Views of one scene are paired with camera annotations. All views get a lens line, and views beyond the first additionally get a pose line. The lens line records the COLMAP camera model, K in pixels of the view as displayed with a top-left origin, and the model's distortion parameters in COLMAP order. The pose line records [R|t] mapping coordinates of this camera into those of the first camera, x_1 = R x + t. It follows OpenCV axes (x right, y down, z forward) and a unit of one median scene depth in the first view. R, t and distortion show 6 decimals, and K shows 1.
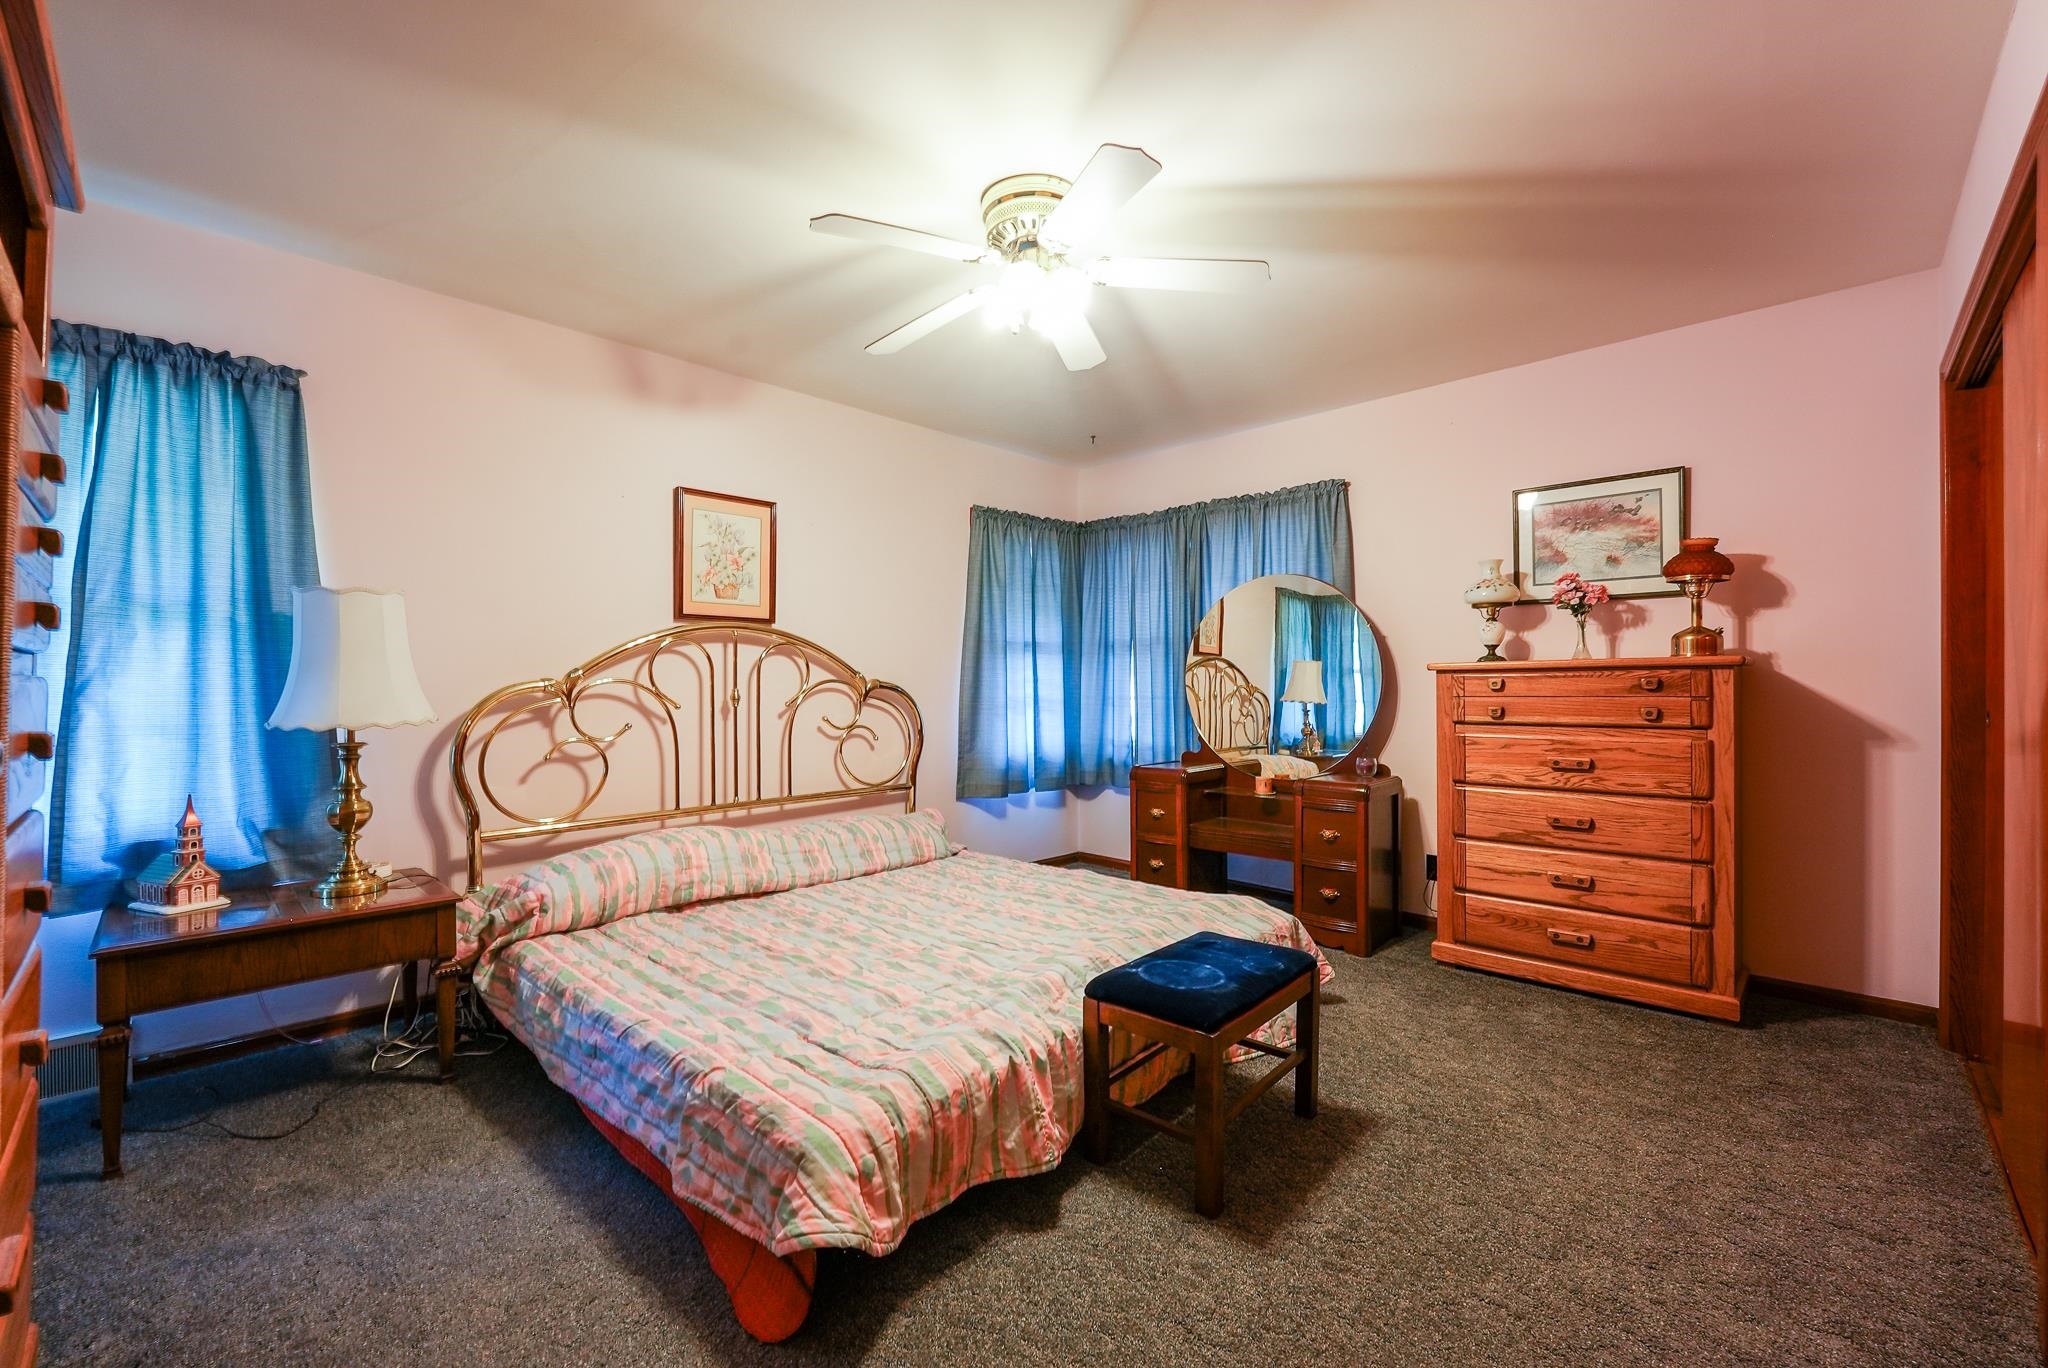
lens RADIAL K [[834.7, 0, 1023.5], [0, 834.7, 679.7], [0, 0, 1]] dist [-0.005569, -0.001749]
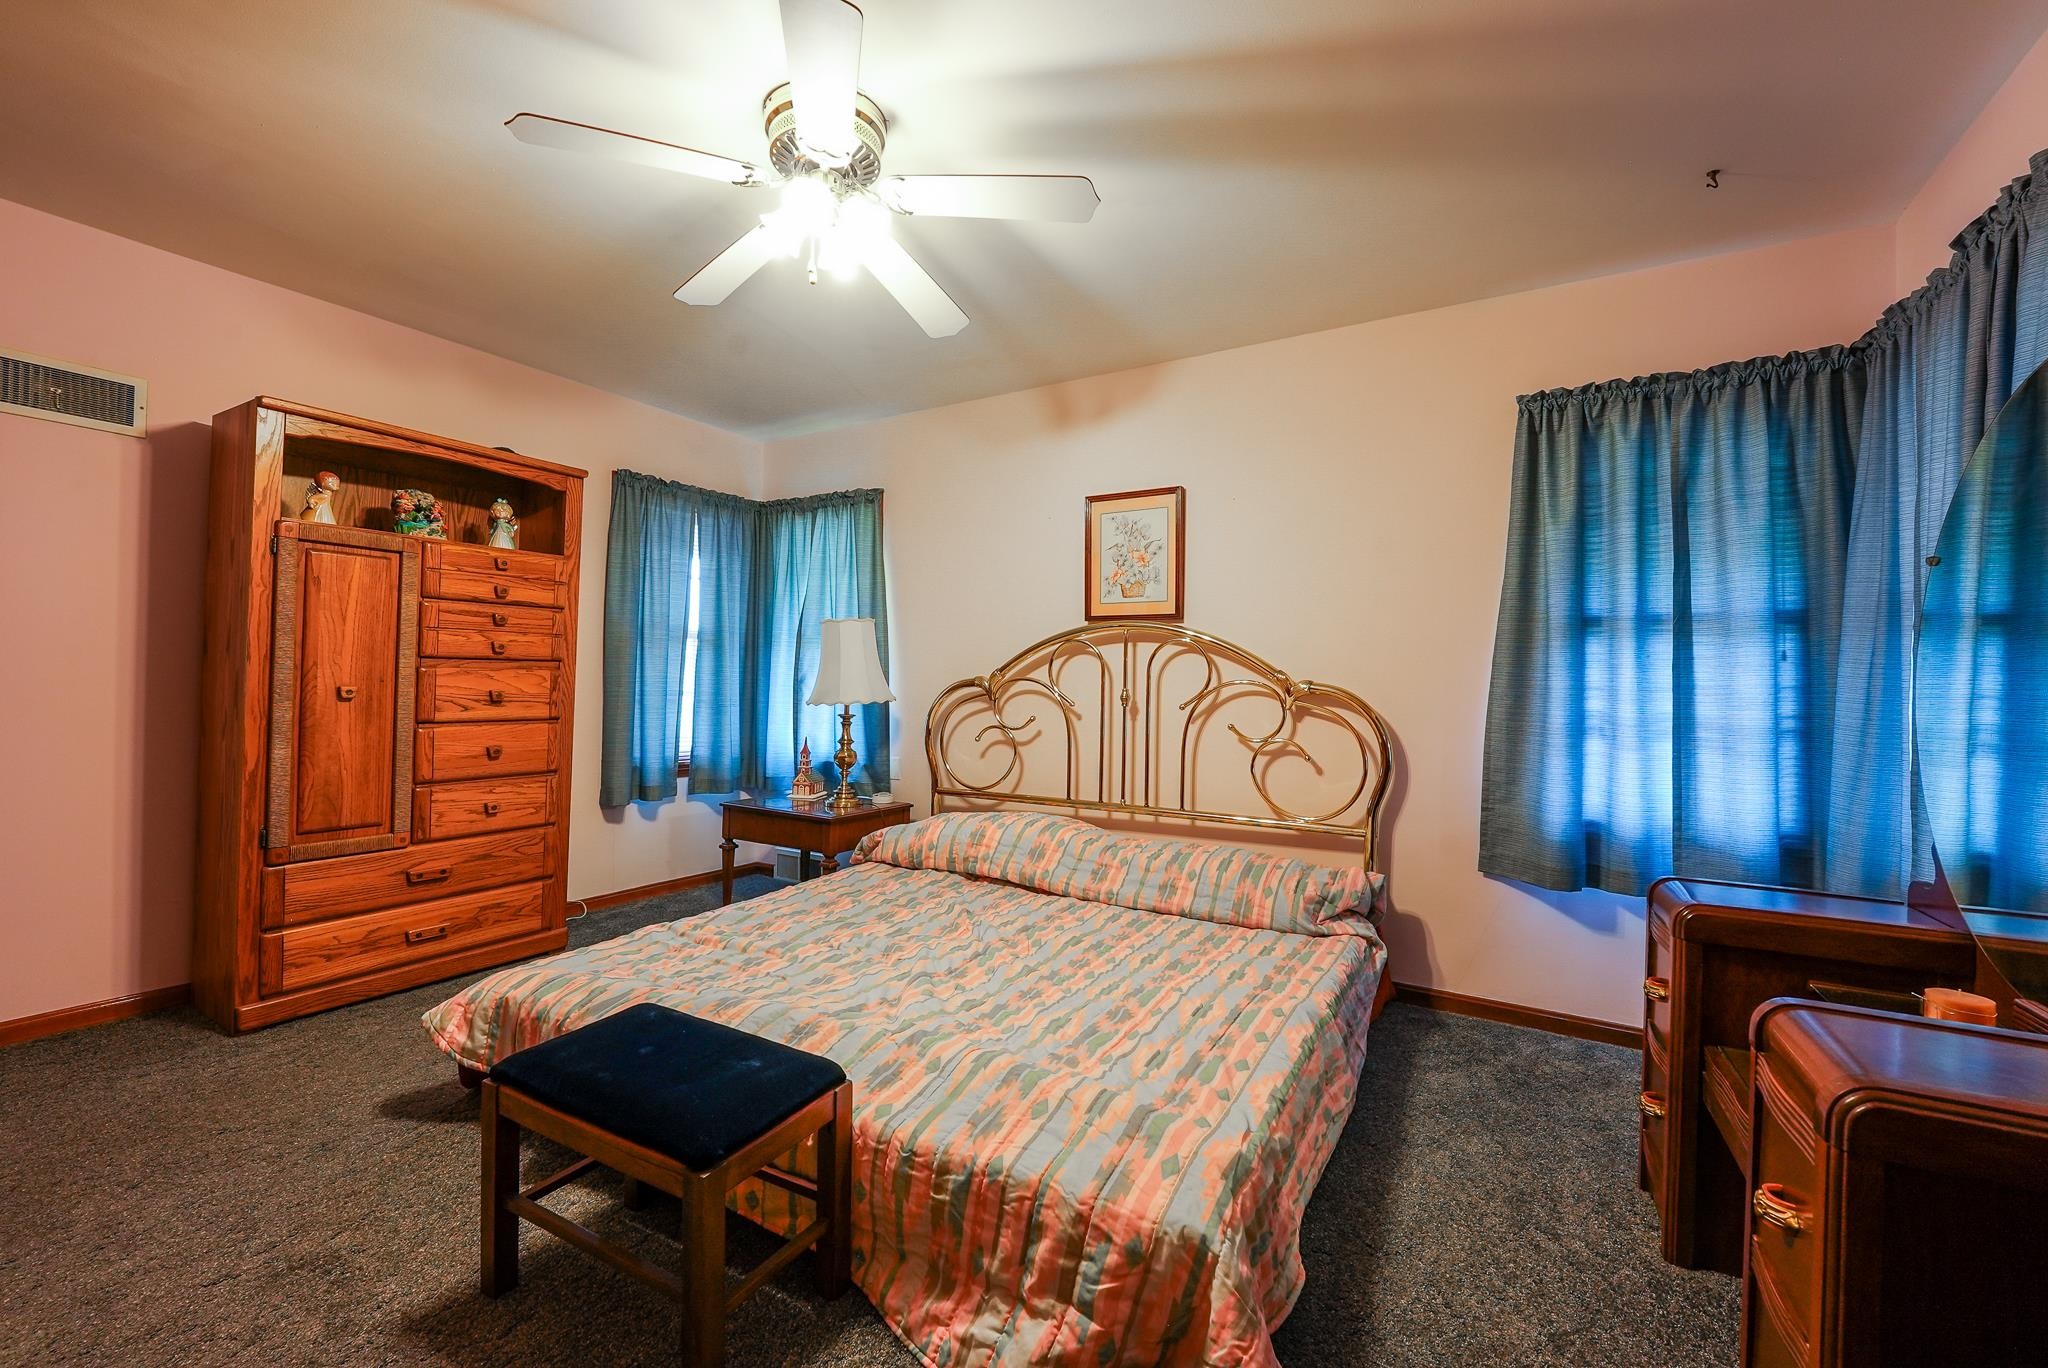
lens RADIAL K [[834.7, 0, 1019.1], [0, 834.7, 683.7], [0, 0, 1]] dist [-0.005569, -0.001749]
pose [[0.229572, 0.000288, -0.973292, 0.583399], [-0.019313, 0.999804, -0.004260, 0.011623], [0.973100, 0.019775, 0.229533, 0.658201]]
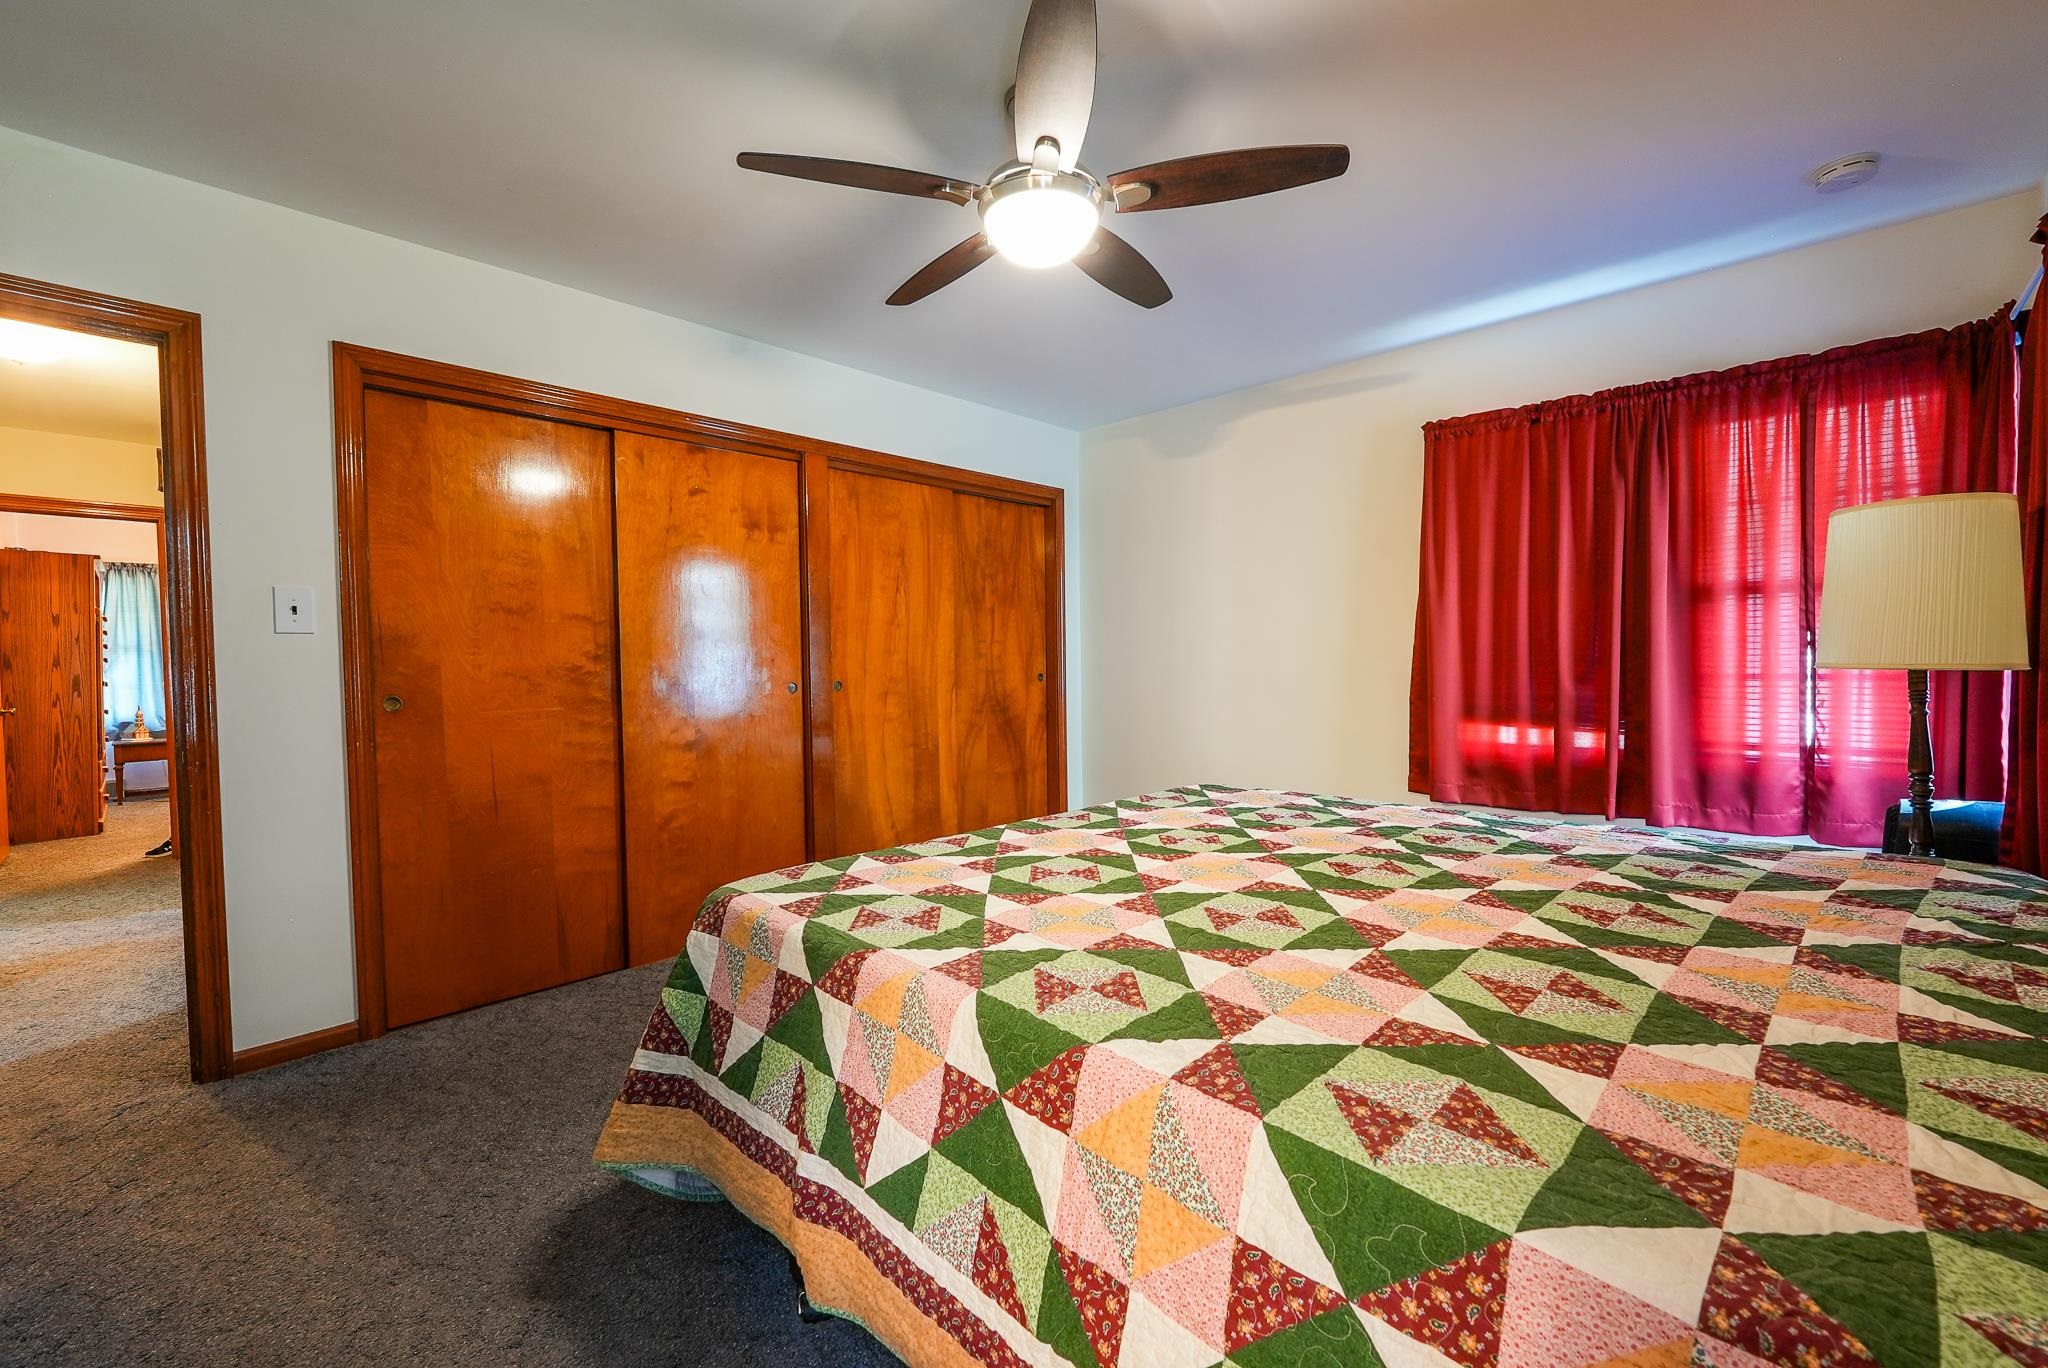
lens RADIAL K [[834.7, 0, 1021.7], [0, 834.7, 679.4], [0, 0, 1]] dist [-0.005569, -0.001749]
pose [[0.999810, -0.018796, 0.005189, 1.612879], [0.018654, 0.999483, 0.026191, 0.010051], [-0.005679, -0.026089, 0.999643, -1.493627]]
